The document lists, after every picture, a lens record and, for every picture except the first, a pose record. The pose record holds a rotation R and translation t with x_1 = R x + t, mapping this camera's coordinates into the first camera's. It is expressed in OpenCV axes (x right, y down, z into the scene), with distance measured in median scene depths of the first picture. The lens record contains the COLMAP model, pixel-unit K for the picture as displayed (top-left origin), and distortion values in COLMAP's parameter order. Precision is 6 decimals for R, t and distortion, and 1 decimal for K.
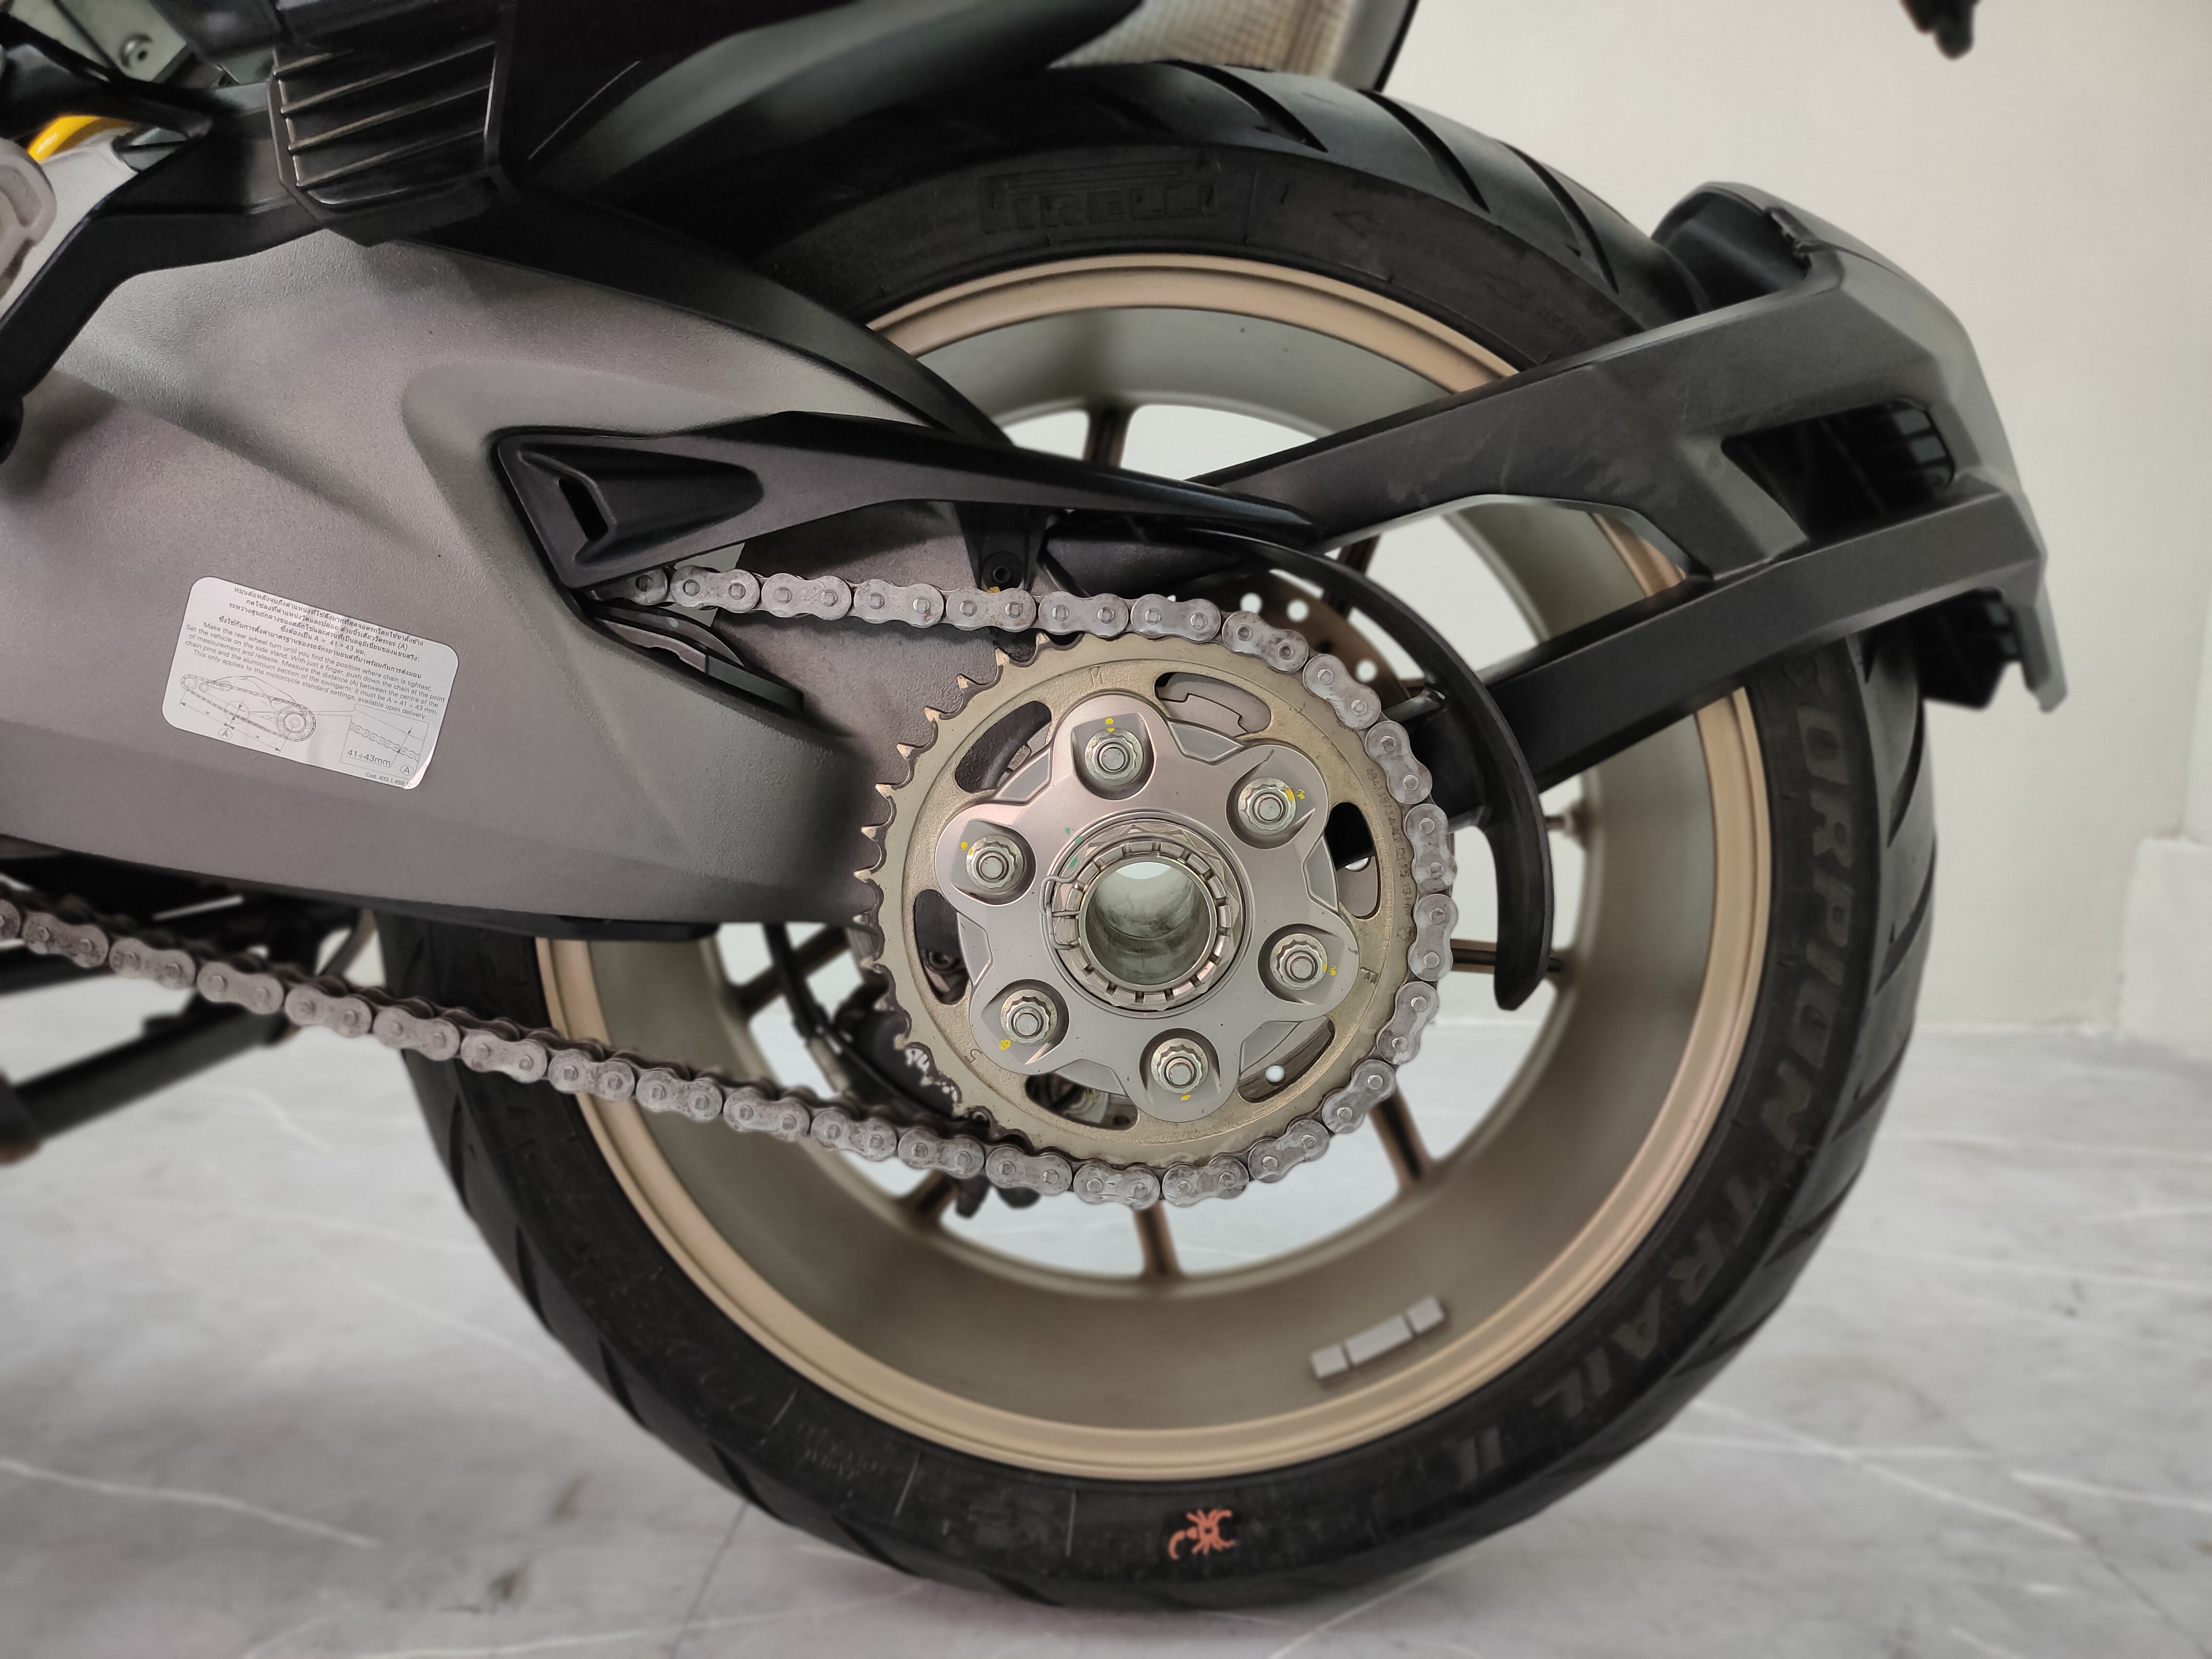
lens RADIAL K [[1753.3, 0, 1107.5], [0, 1753.3, 834.4], [0, 0, 1]] dist [0.038423, -0.016508]
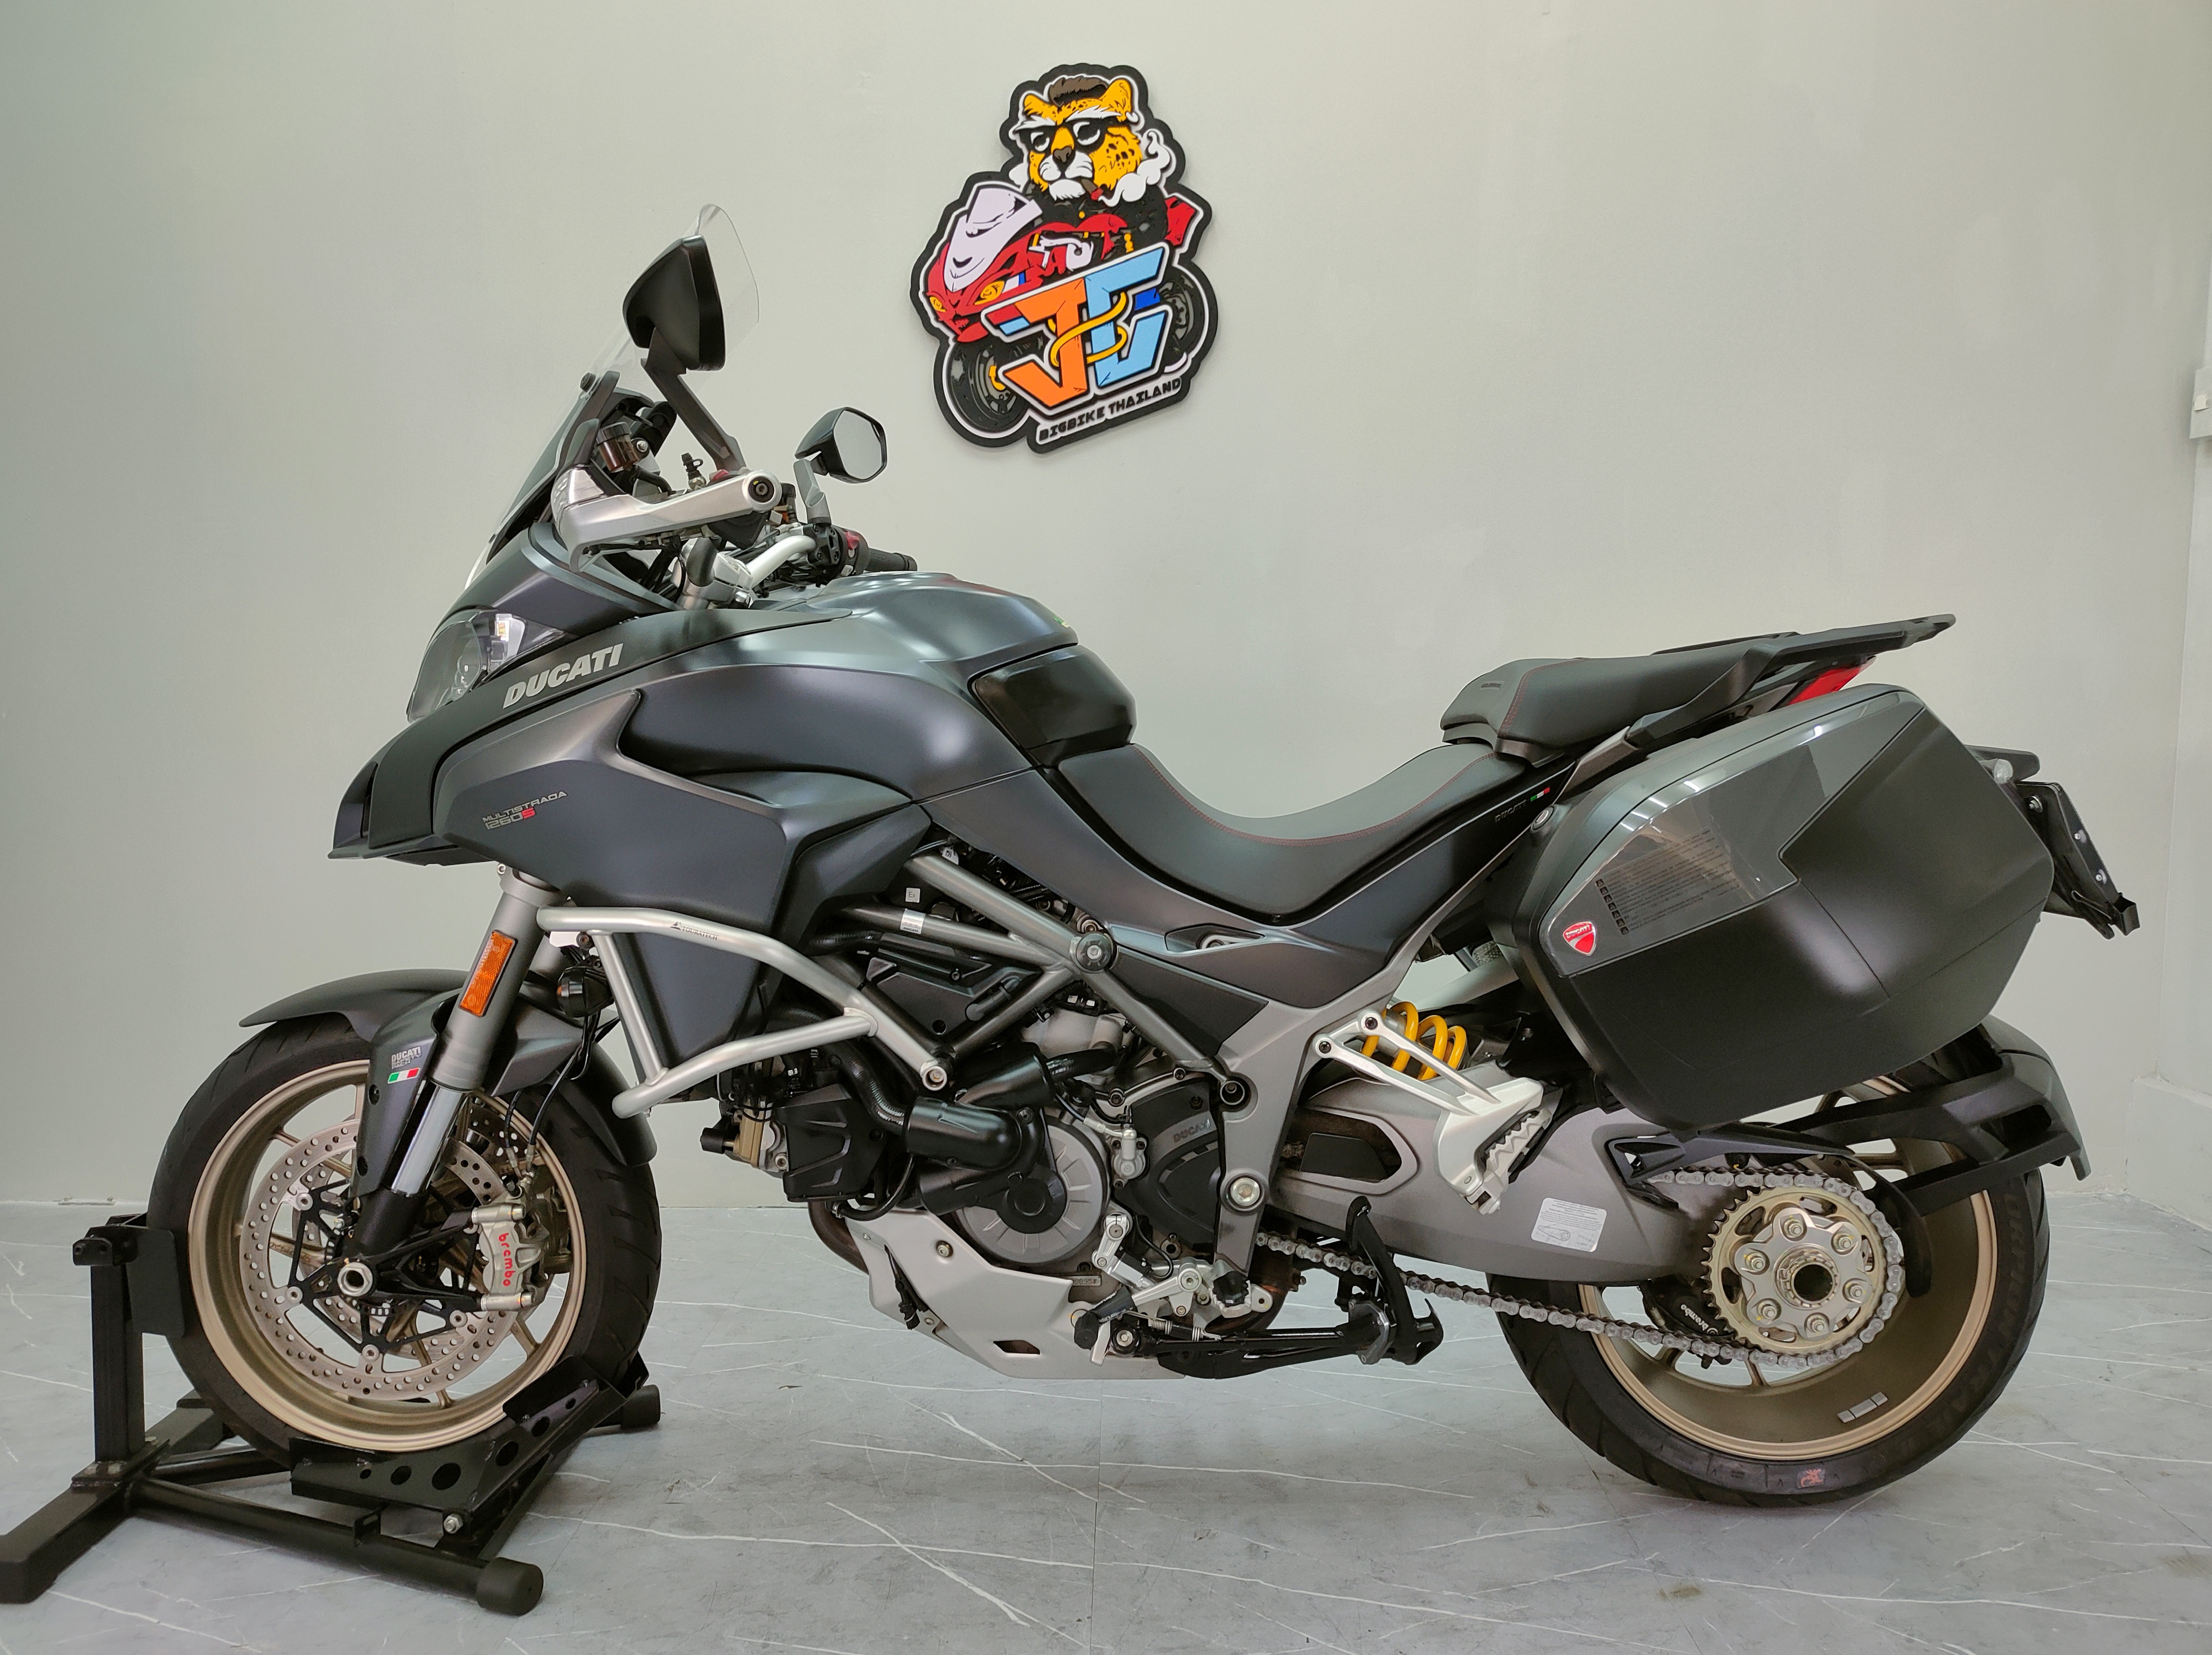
lens RADIAL K [[1753.2, 0, 1106.9], [0, 1753.2, 828.9], [0, 0, 1]] dist [0.038423, -0.016508]
pose [[0.999124, -0.041484, -0.005443, -1.068492], [0.041304, 0.998701, -0.029845, -0.647226], [0.006674, 0.029594, 0.999540, -2.001644]]
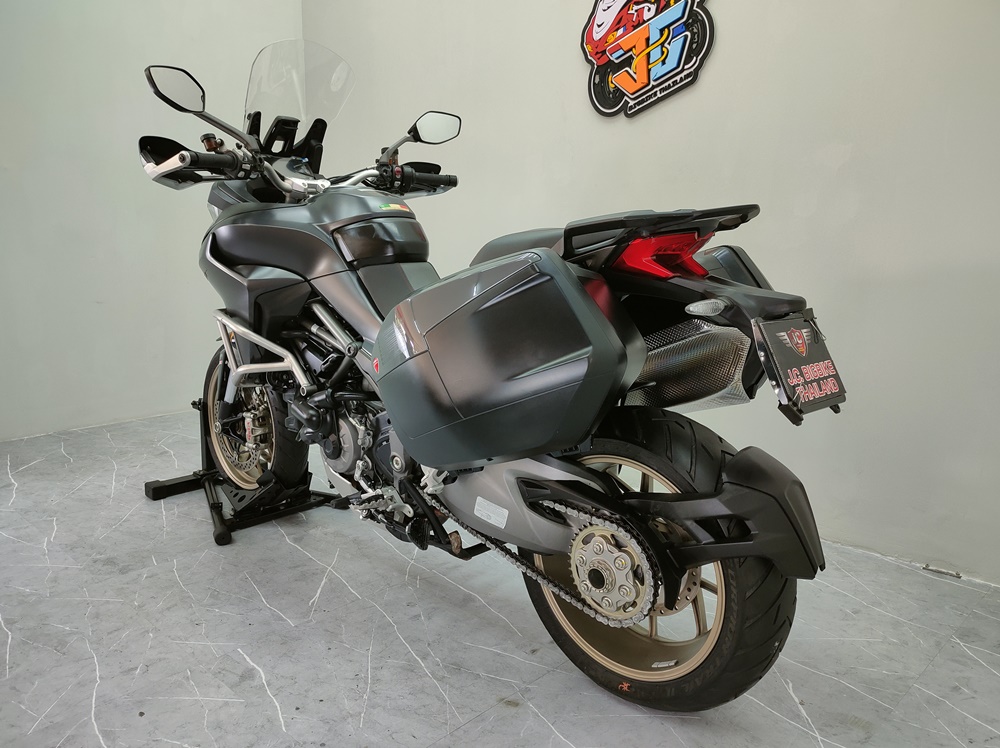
lens RADIAL K [[792.6, 0, 475.7], [0, 792.6, 381.2], [0, 0, 1]] dist [0.038423, -0.016508]
pose [[0.721372, 0.109801, -0.683788, 1.295823], [-0.065305, 0.993737, 0.090677, -0.719698], [0.689462, -0.020757, 0.724025, -1.049726]]
